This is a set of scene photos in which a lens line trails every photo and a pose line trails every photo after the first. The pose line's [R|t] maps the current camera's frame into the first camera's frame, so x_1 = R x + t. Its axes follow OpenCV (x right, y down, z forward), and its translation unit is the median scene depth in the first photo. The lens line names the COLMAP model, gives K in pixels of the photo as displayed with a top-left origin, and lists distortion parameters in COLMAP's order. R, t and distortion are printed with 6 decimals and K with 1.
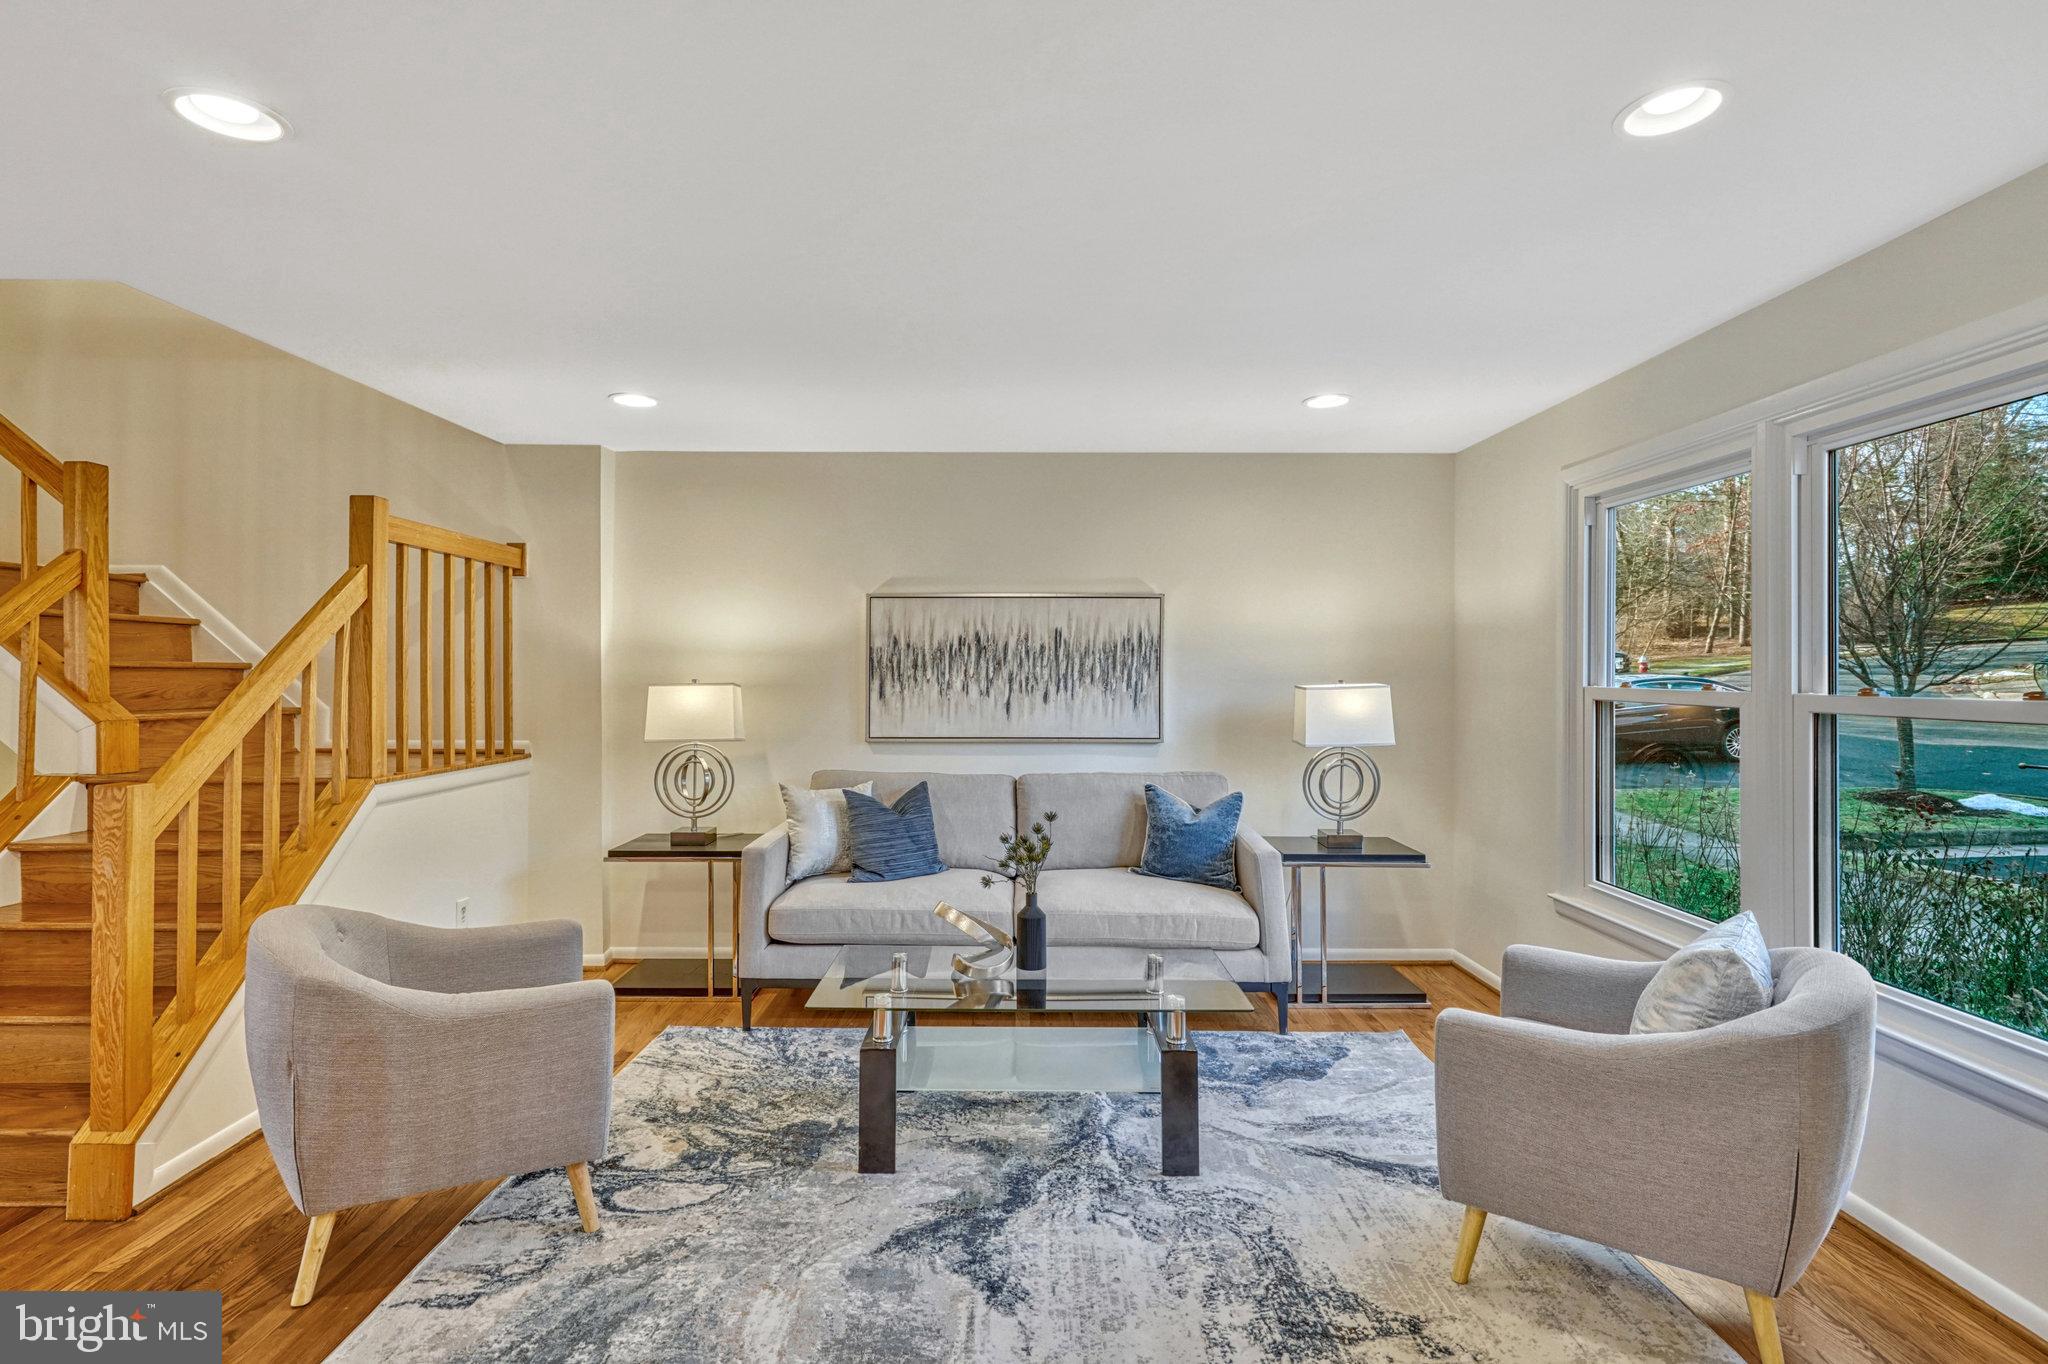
lens RADIAL K [[981.7, 0, 1028.1], [0, 981.7, 659.5], [0, 0, 1]] dist [-0.000453, 0.000170]
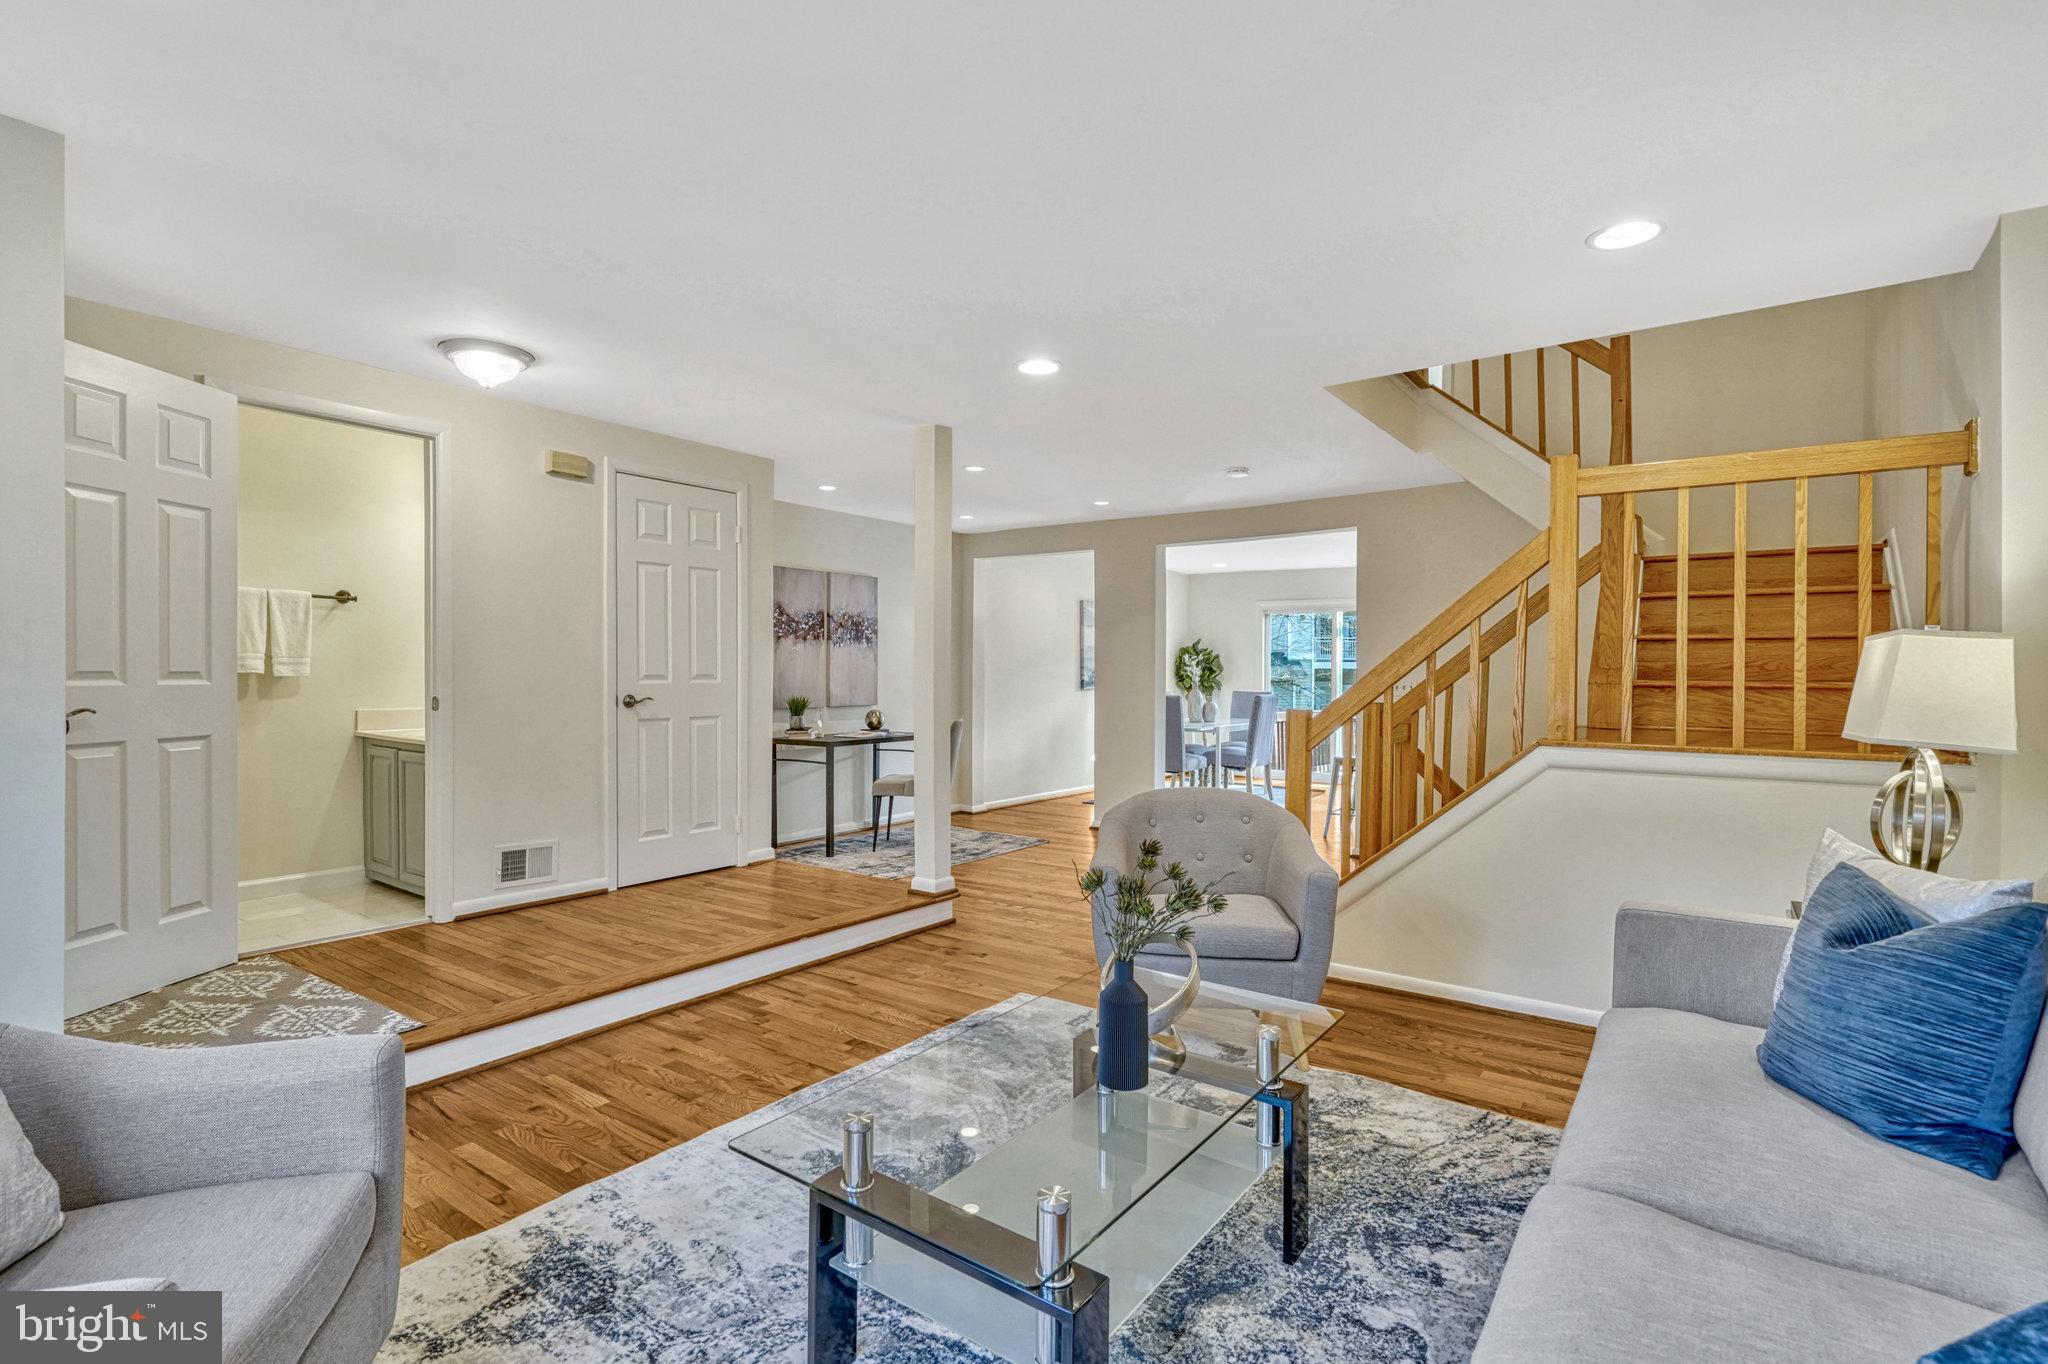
lens RADIAL K [[939.9, 0, 994.1], [0, 939.9, 678.1], [0, 0, 1]] dist [0.000975, 0.000110]
pose [[-0.609136, -0.000043, -0.793066, 0.715803], [0.001805, 0.999997, -0.001440, 0.086905], [0.793064, -0.002309, -0.609134, 1.805801]]
